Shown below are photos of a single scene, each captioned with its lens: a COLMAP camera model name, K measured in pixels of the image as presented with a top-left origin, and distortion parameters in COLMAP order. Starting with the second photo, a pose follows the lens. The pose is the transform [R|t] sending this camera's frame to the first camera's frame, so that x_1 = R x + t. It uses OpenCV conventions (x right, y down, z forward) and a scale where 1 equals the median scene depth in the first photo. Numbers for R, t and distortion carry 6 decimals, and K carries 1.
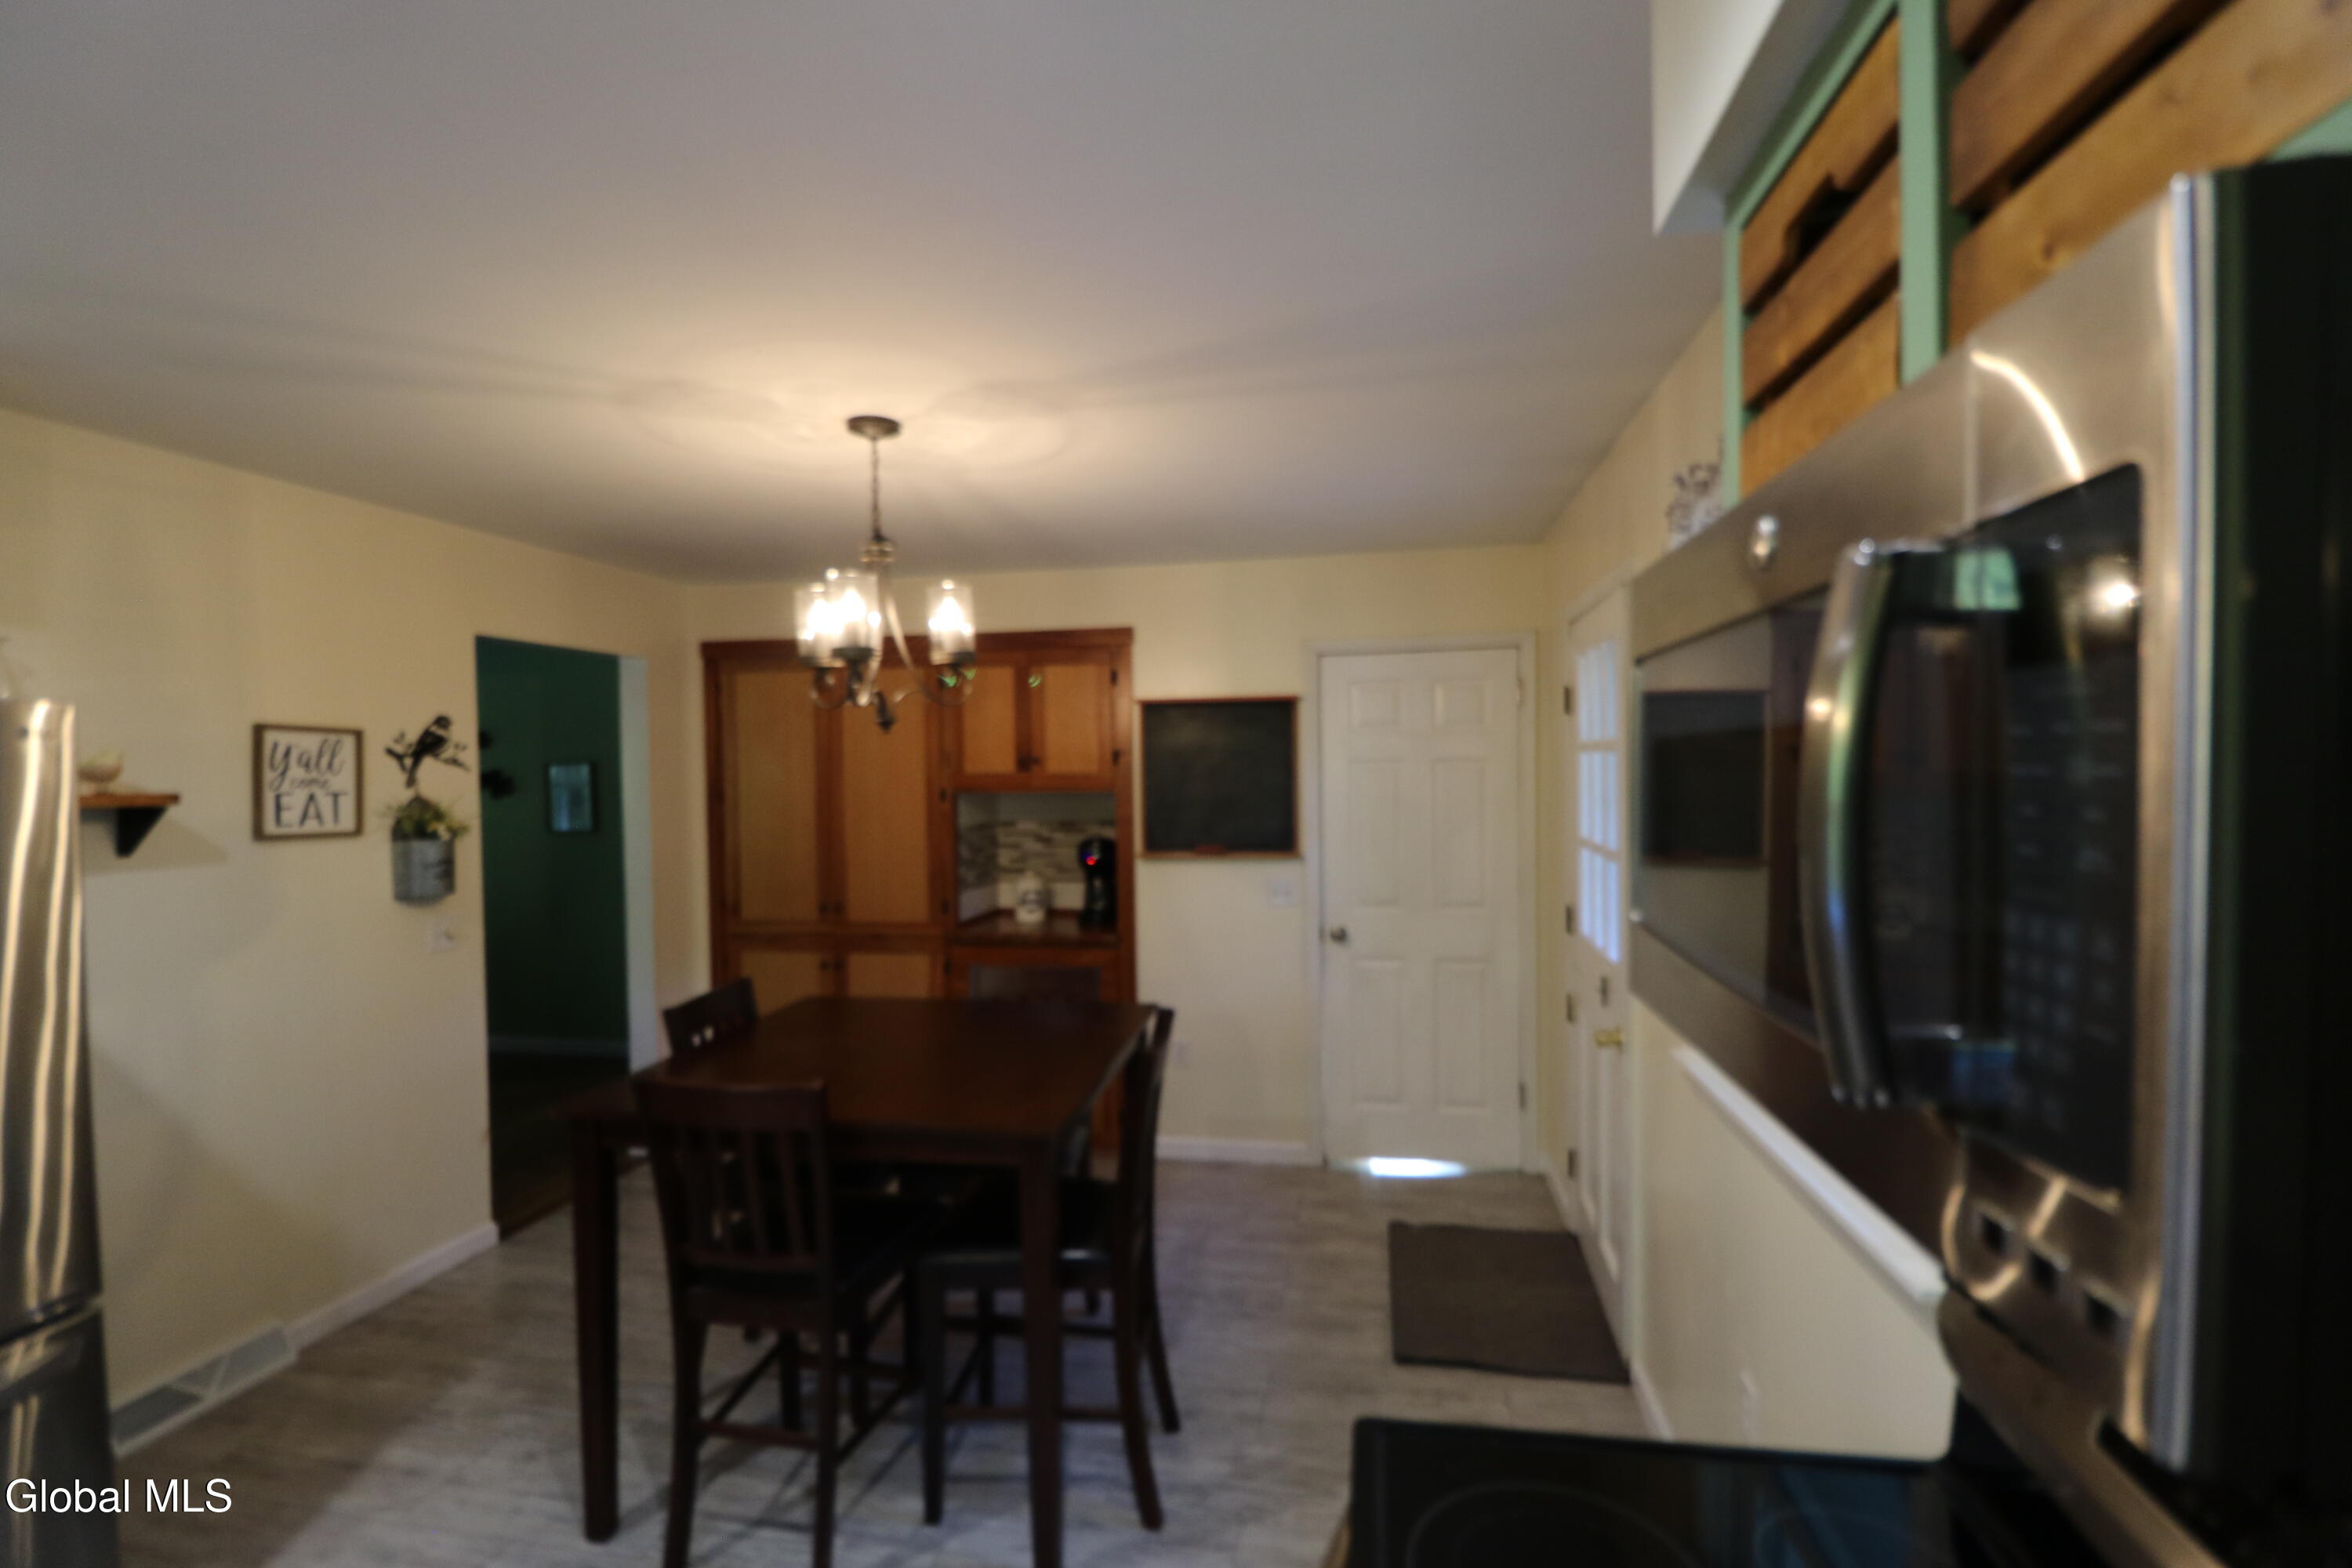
lens RADIAL K [[1072.9, 0, 1181.7], [0, 1072.9, 787.2], [0, 0, 1]] dist [-0.000604, -0.000326]
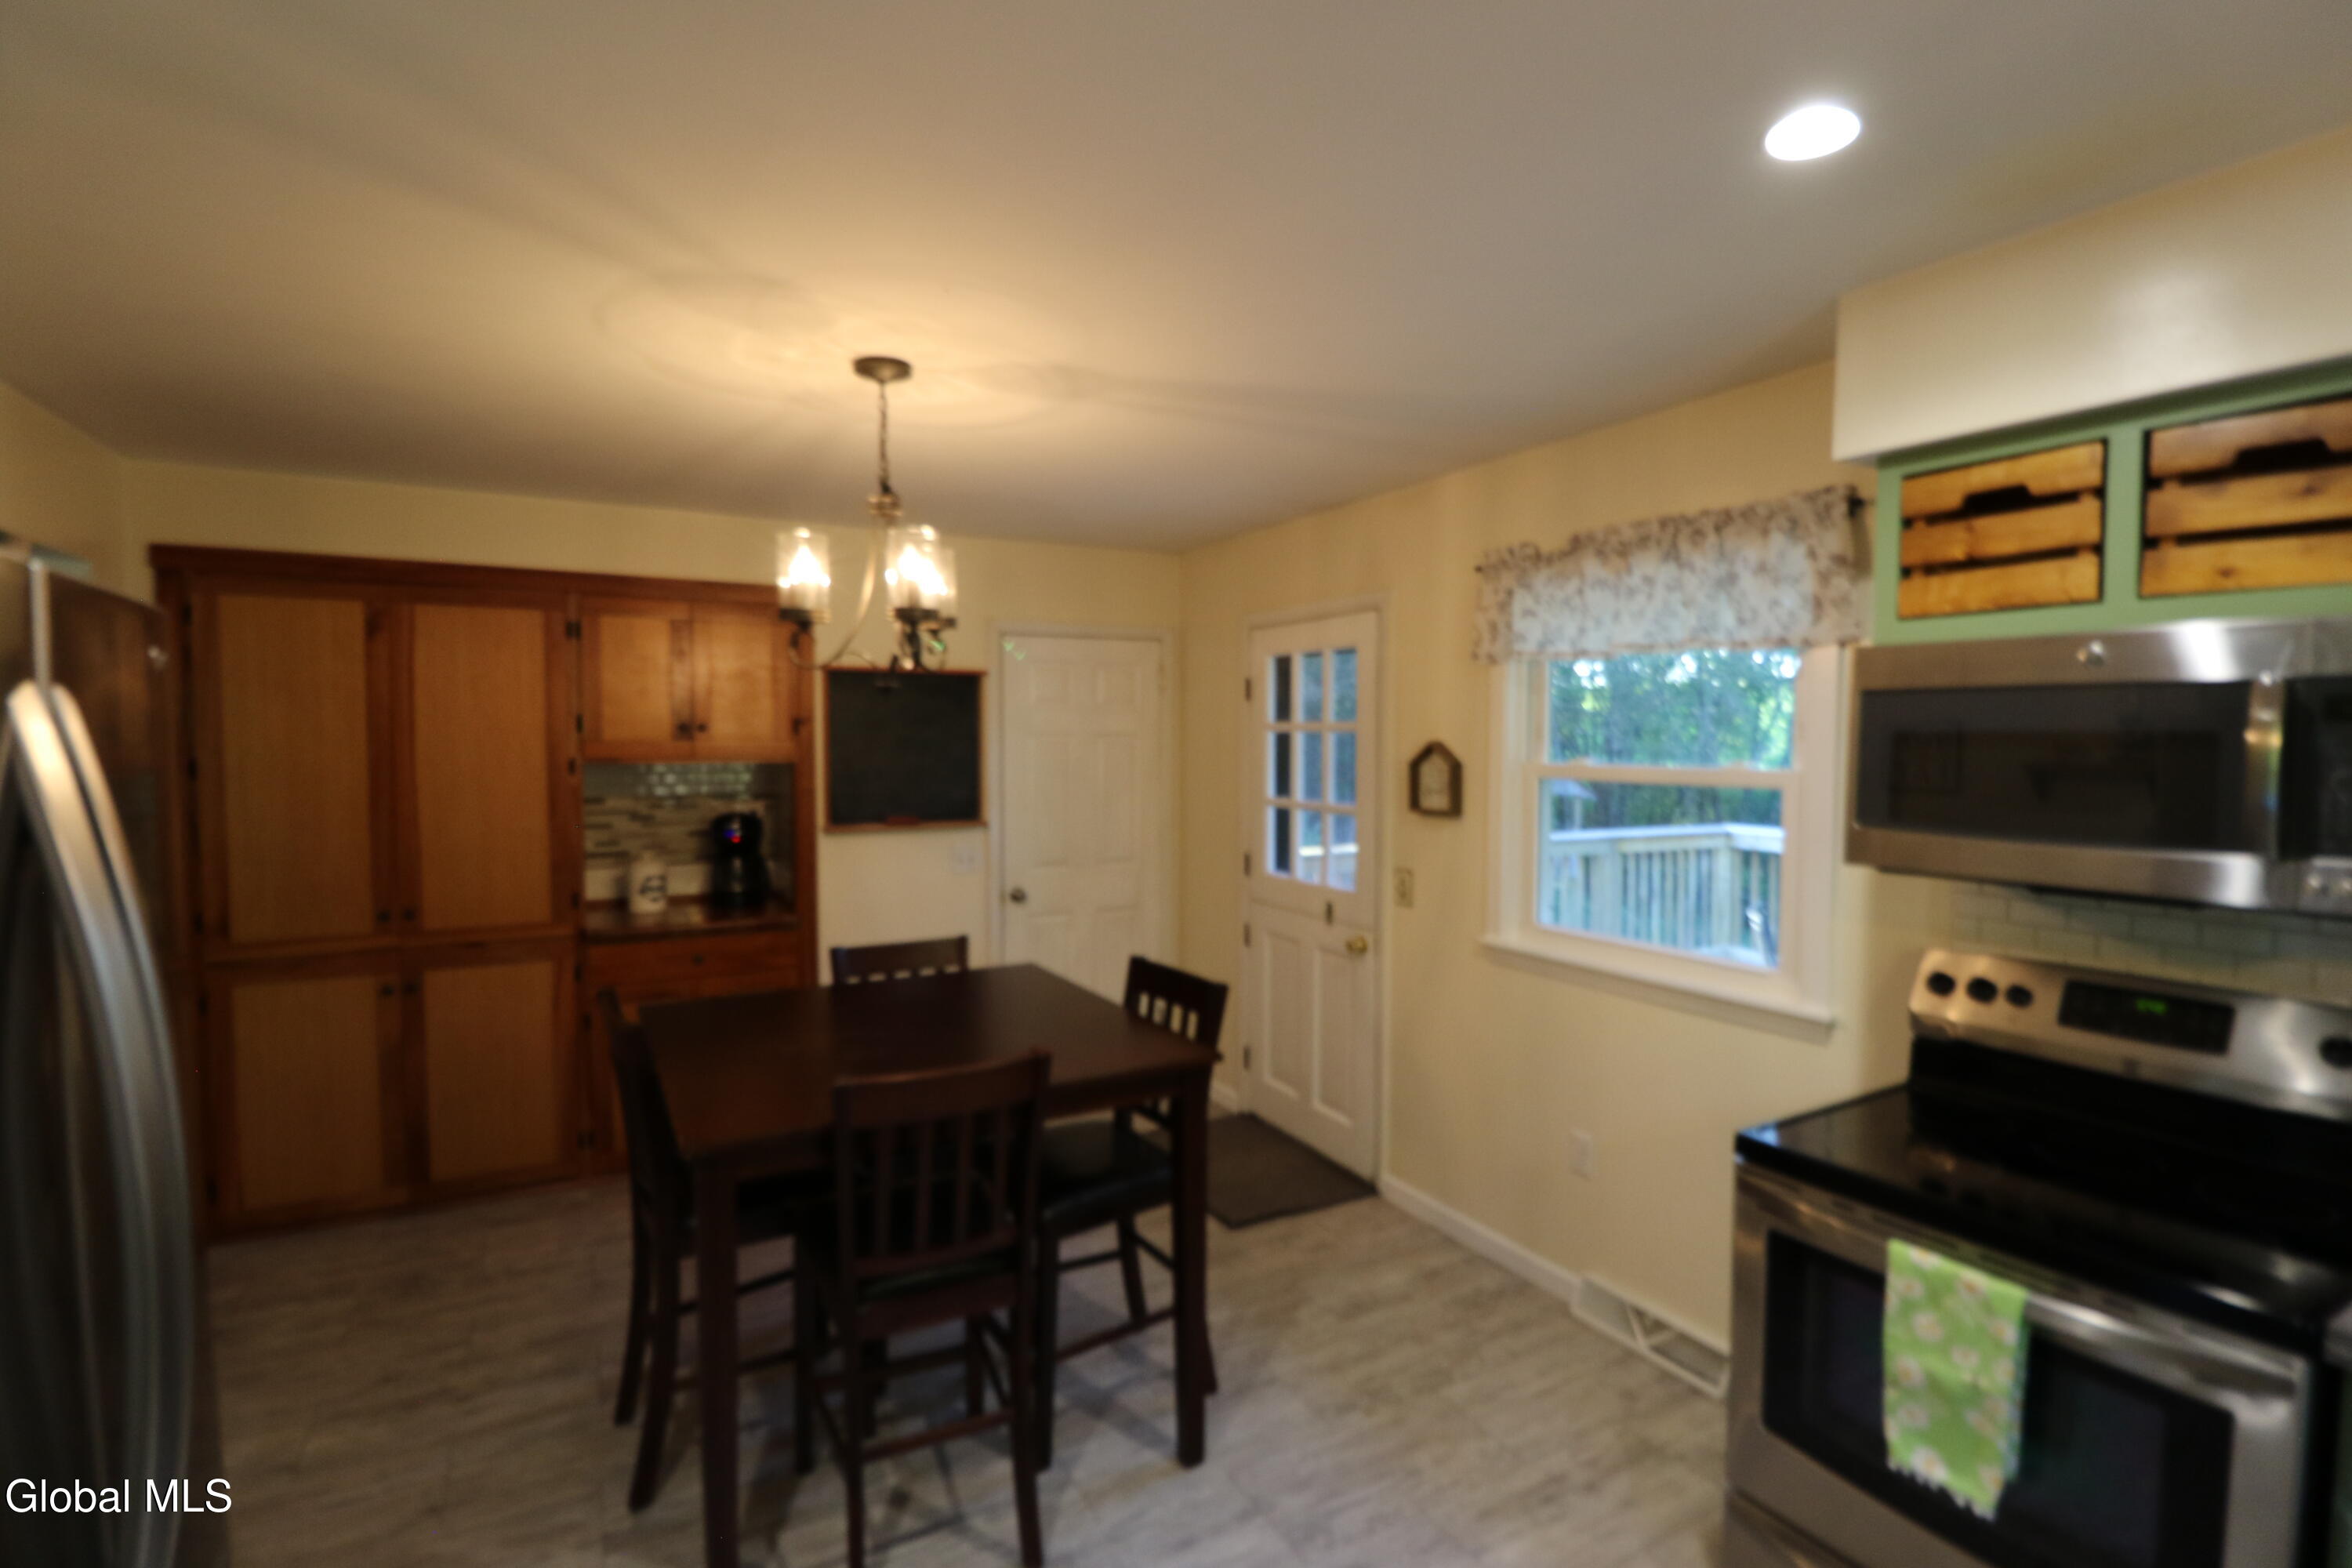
lens RADIAL K [[1072.9, 0, 1191.1], [0, 1072.9, 783.3], [0, 0, 1]] dist [-0.000604, -0.000326]
pose [[0.773833, -0.010240, 0.633307, -0.400397], [-0.000647, 0.999856, 0.016956, 0.006567], [-0.633389, -0.013531, 0.773715, 0.056855]]
